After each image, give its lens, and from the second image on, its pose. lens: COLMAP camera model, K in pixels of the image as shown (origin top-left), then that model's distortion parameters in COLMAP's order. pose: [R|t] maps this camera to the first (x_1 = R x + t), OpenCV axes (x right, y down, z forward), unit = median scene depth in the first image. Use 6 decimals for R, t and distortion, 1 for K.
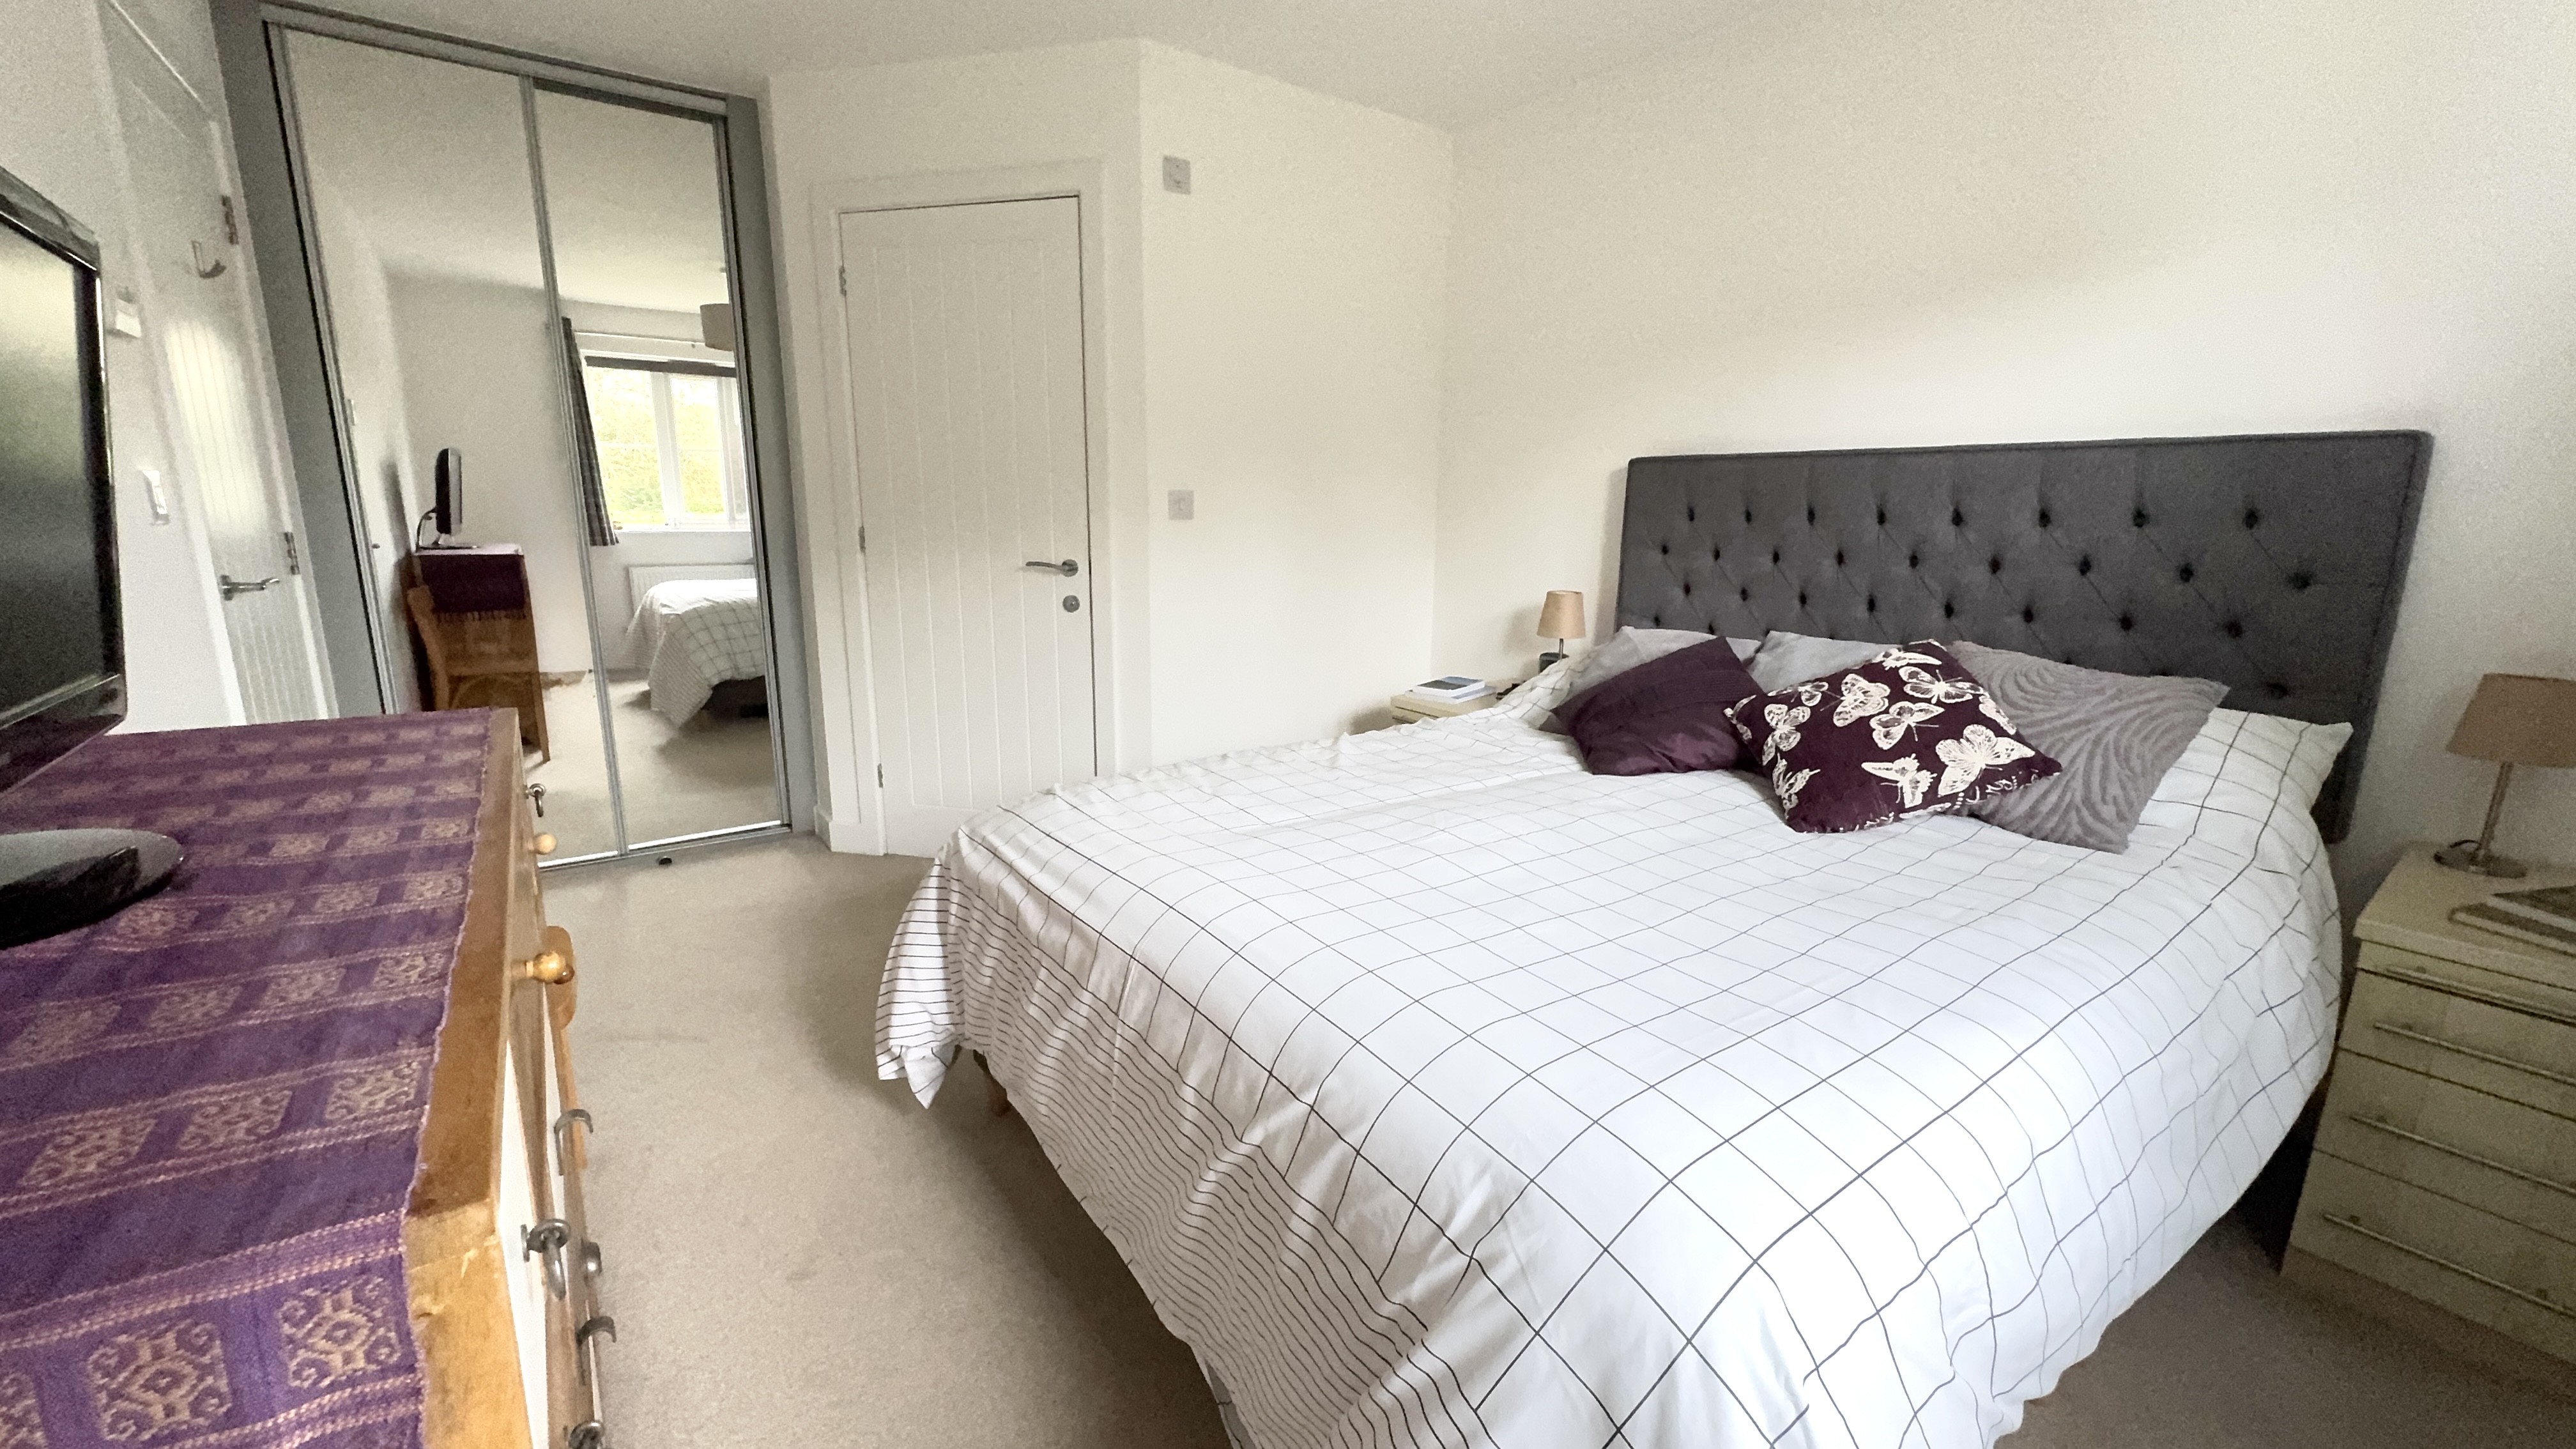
lens RADIAL K [[1027.5, 0, 1288.0], [0, 1027.5, 724.5], [0, 0, 1]] dist [-0.000394, 0.000103]
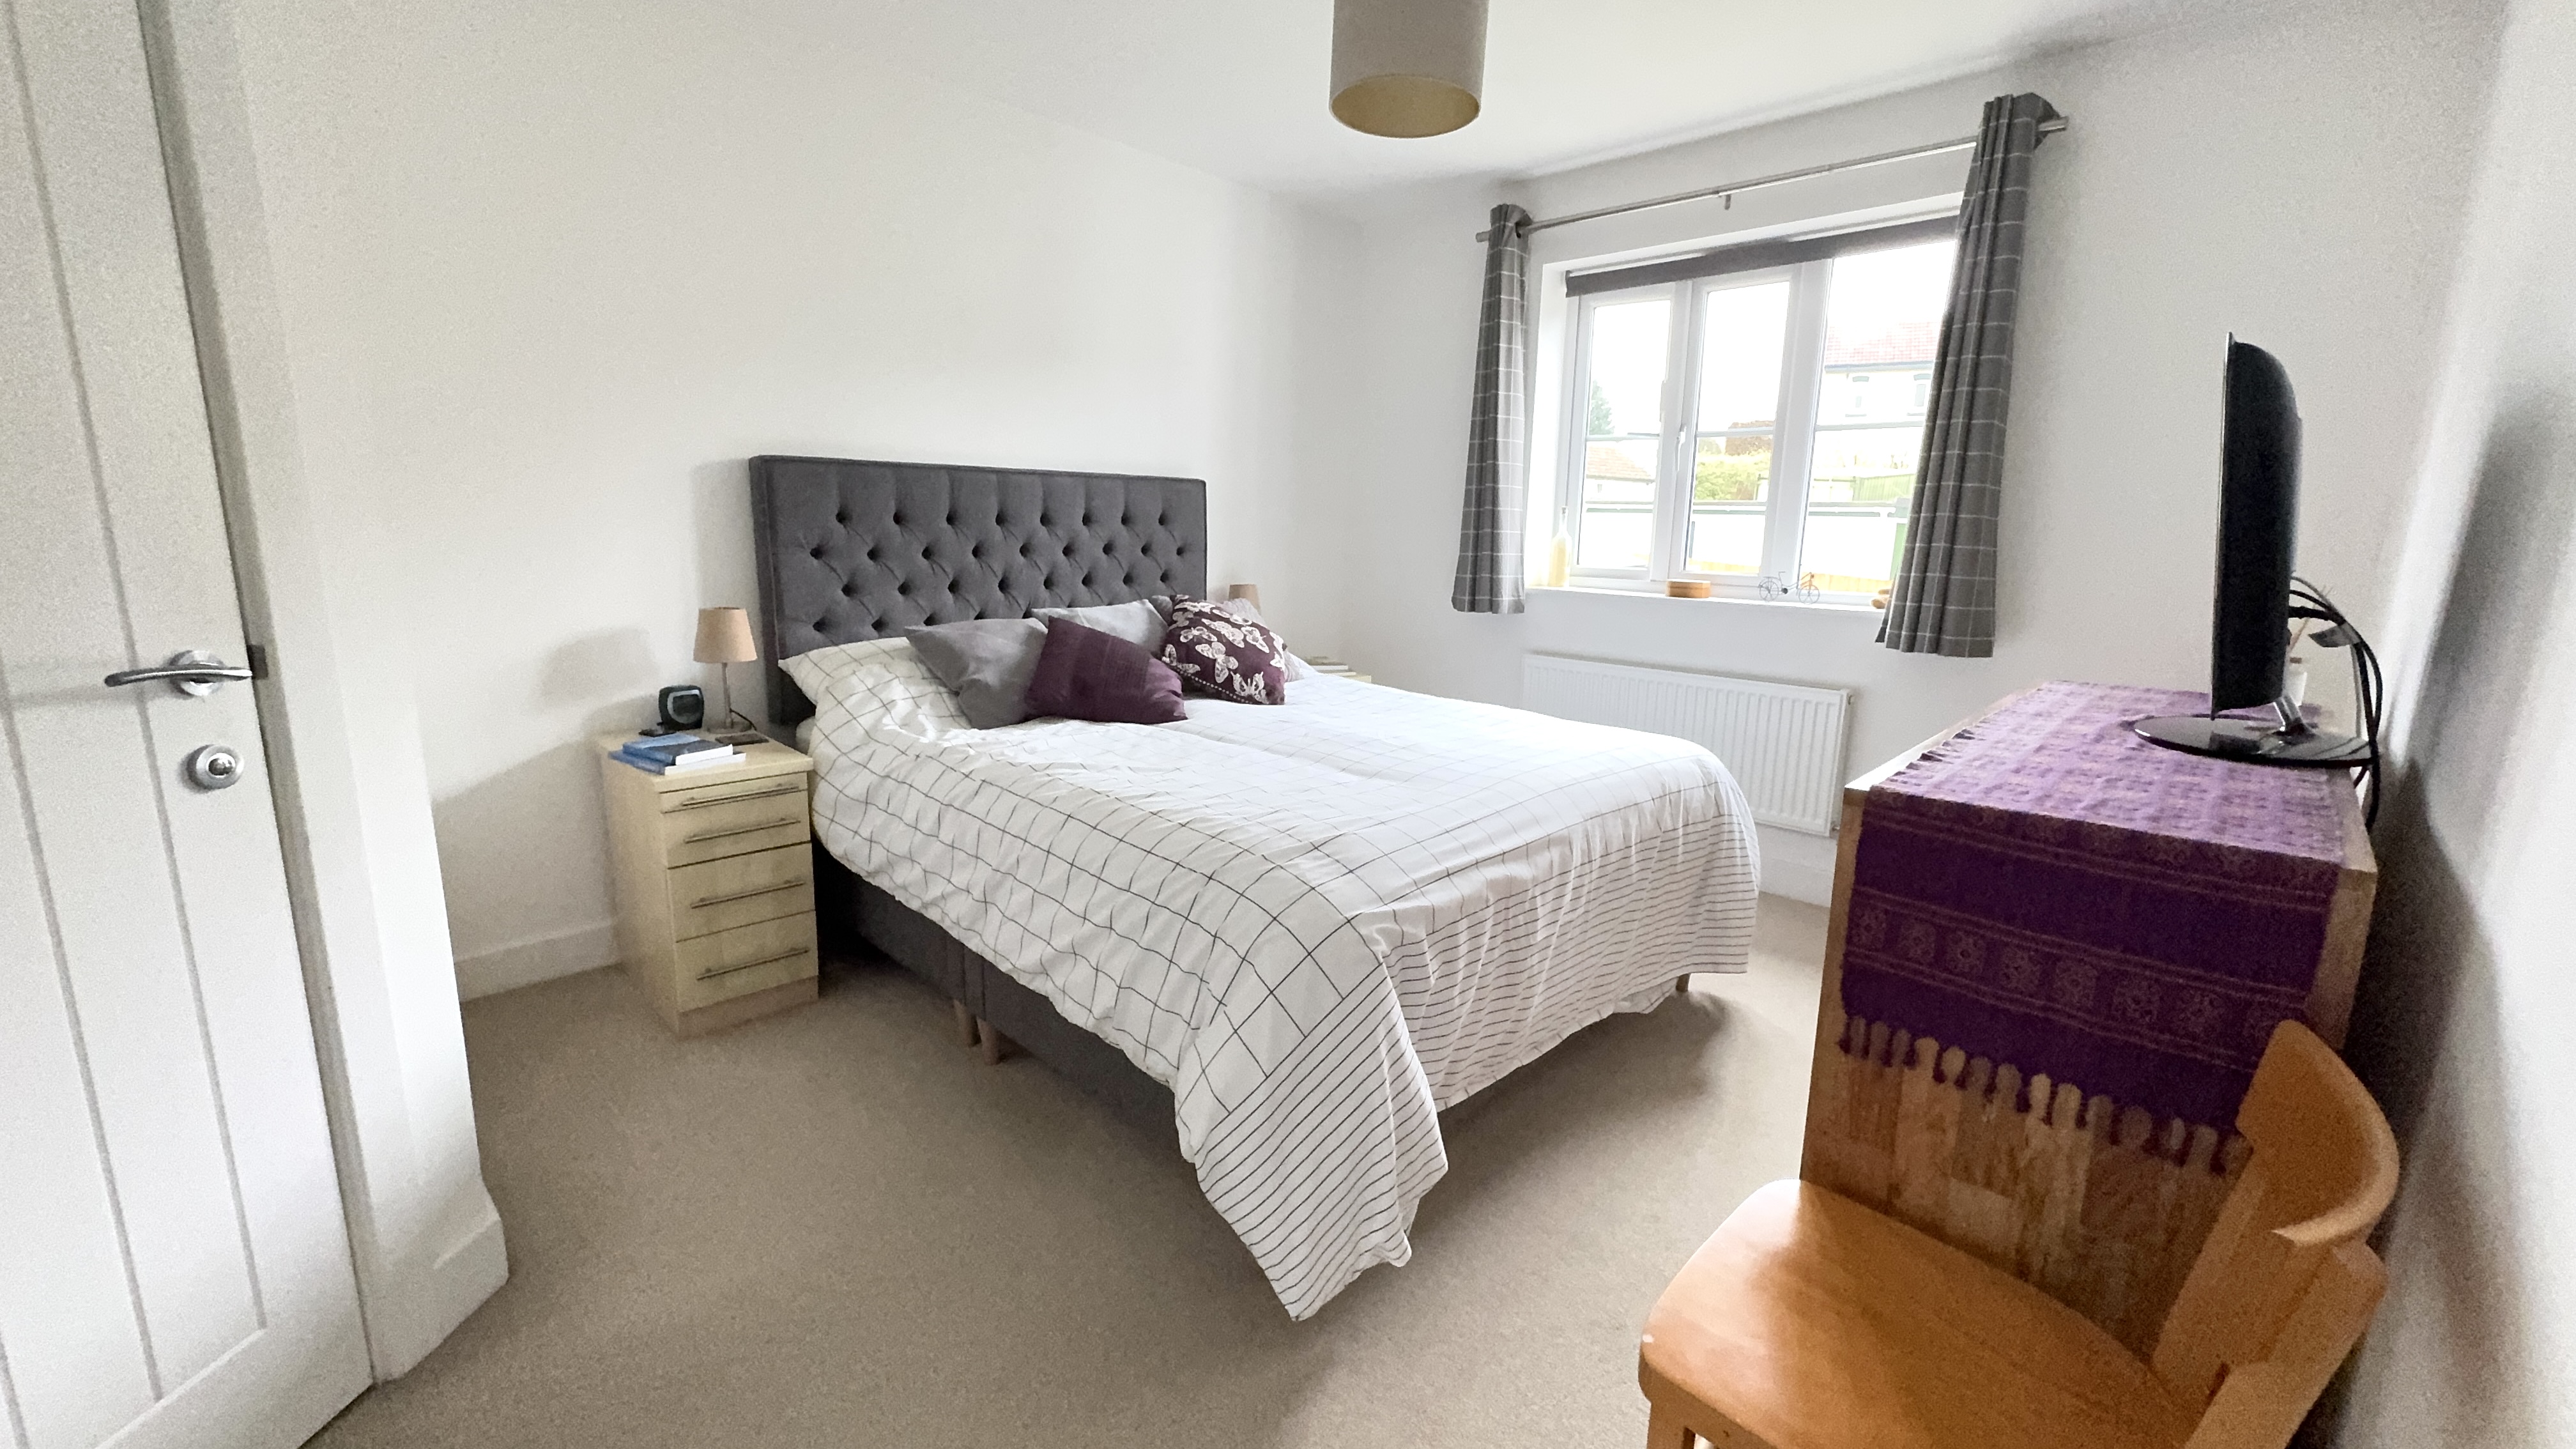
lens RADIAL K [[1027.5, 0, 1288.0], [0, 1027.5, 724.5], [0, 0, 1]] dist [-0.000394, 0.000103]
pose [[-0.173140, -0.208014, 0.962680, -1.044746], [0.180503, 0.954185, 0.238643, -0.247810], [-0.968215, 0.215085, -0.127661, 1.087527]]
